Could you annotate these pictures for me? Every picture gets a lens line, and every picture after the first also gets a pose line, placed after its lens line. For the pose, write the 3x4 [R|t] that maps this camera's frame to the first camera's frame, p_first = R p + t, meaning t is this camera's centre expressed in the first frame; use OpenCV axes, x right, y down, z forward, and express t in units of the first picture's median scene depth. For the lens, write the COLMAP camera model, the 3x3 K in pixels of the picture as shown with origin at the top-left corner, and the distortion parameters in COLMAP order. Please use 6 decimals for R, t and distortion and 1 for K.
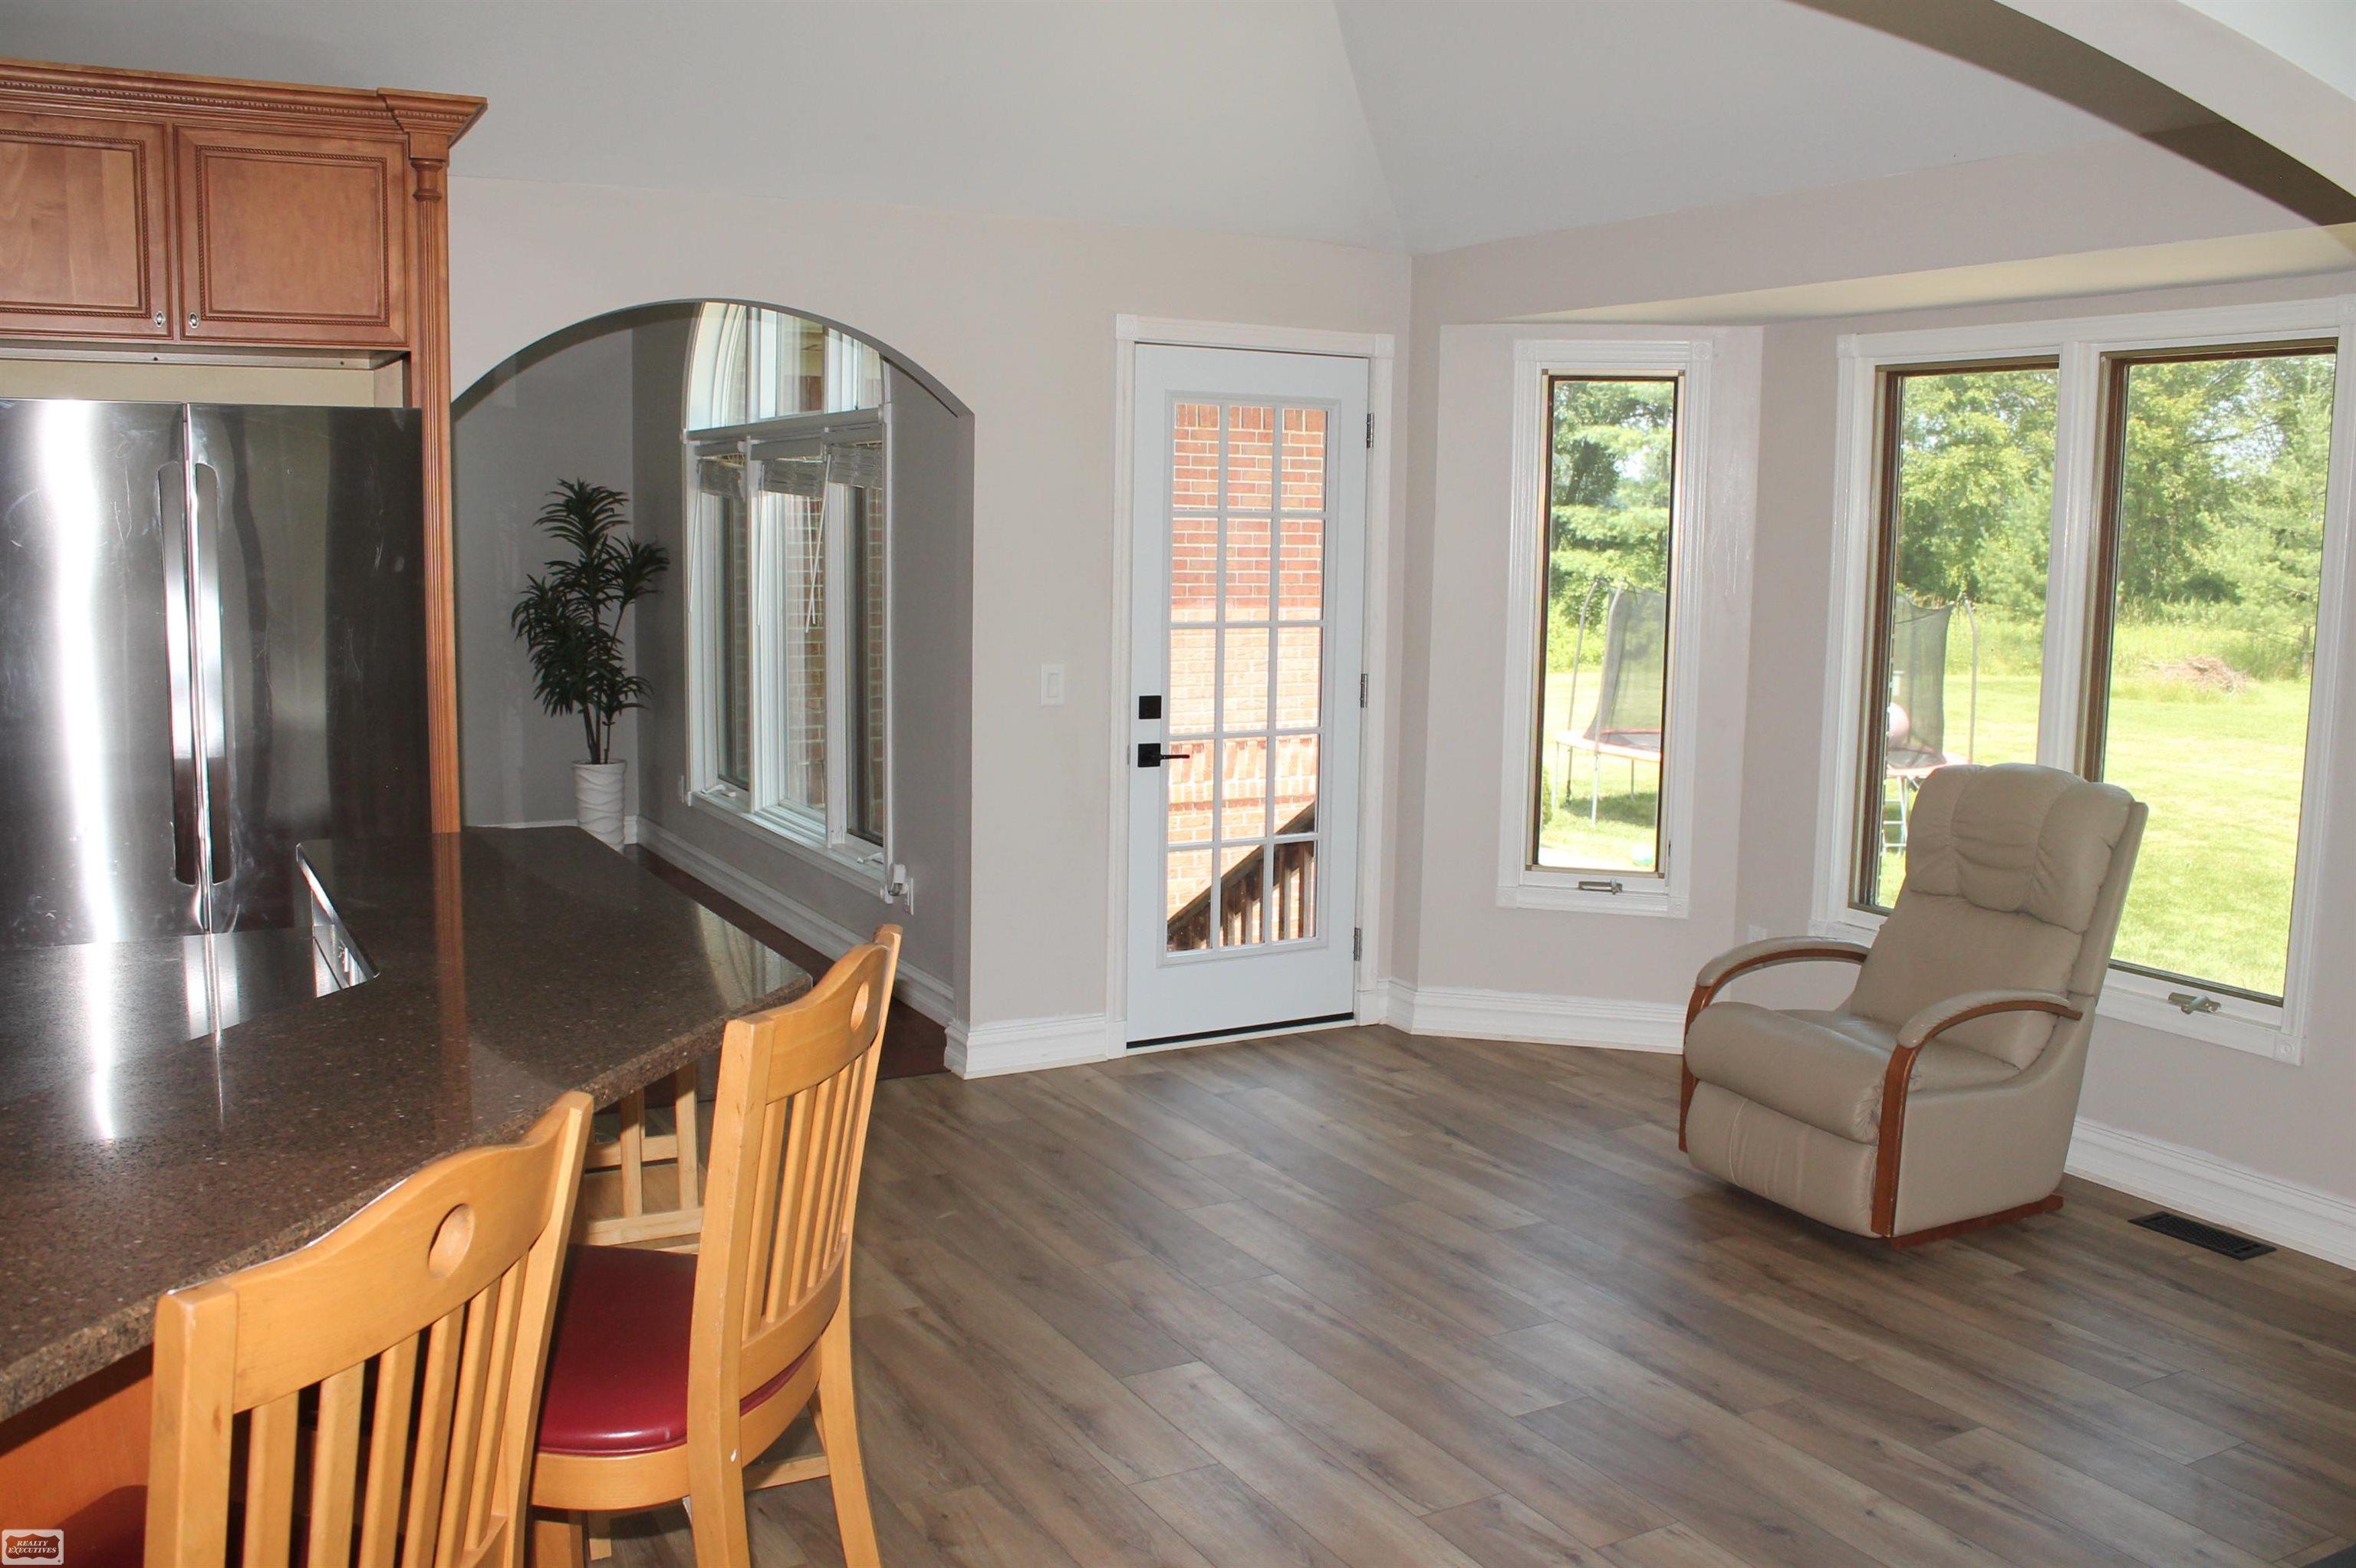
lens RADIAL K [[1947.7, 0, 1178.0], [0, 1947.7, 784.0], [0, 0, 1]] dist [-0.129003, 0.005713]
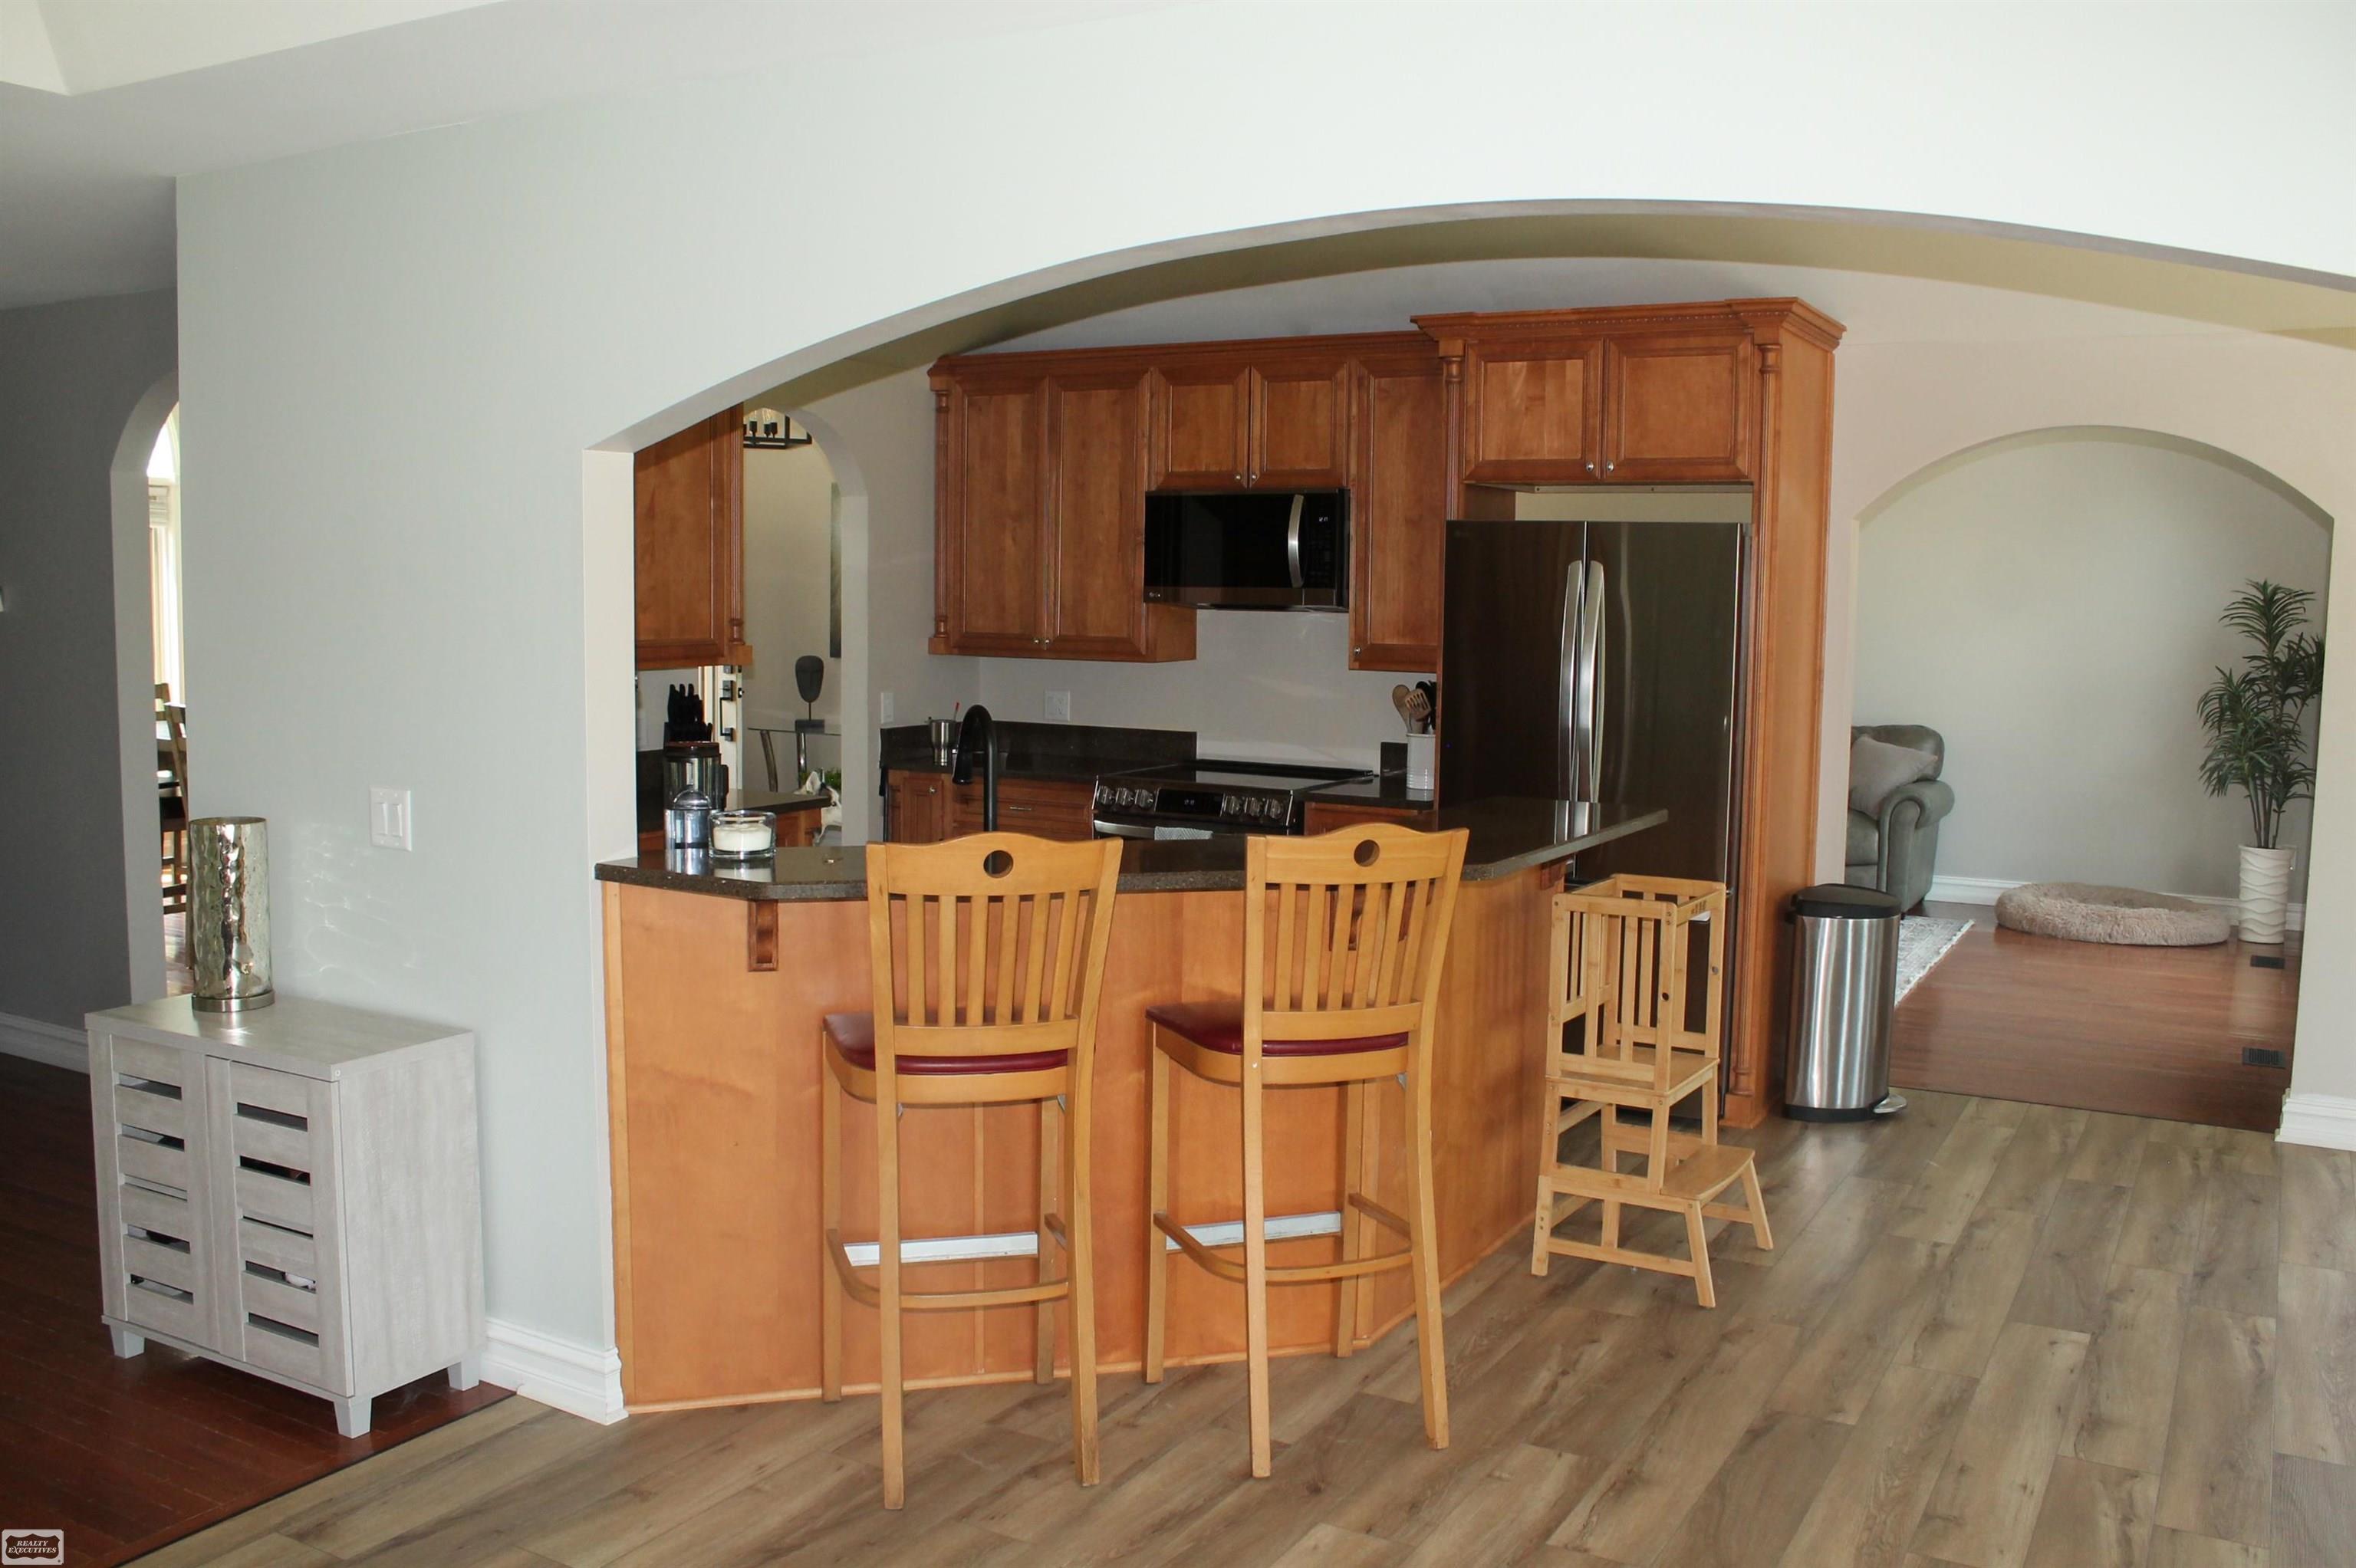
lens RADIAL K [[1947.7, 0, 1178.0], [0, 1947.7, 784.0], [0, 0, 1]] dist [-0.129003, 0.005713]
pose [[0.493215, 0.071498, -0.866964, 0.572765], [-0.117999, 0.992904, 0.014755, 0.019003], [0.861867, 0.095023, 0.498152, -0.042373]]
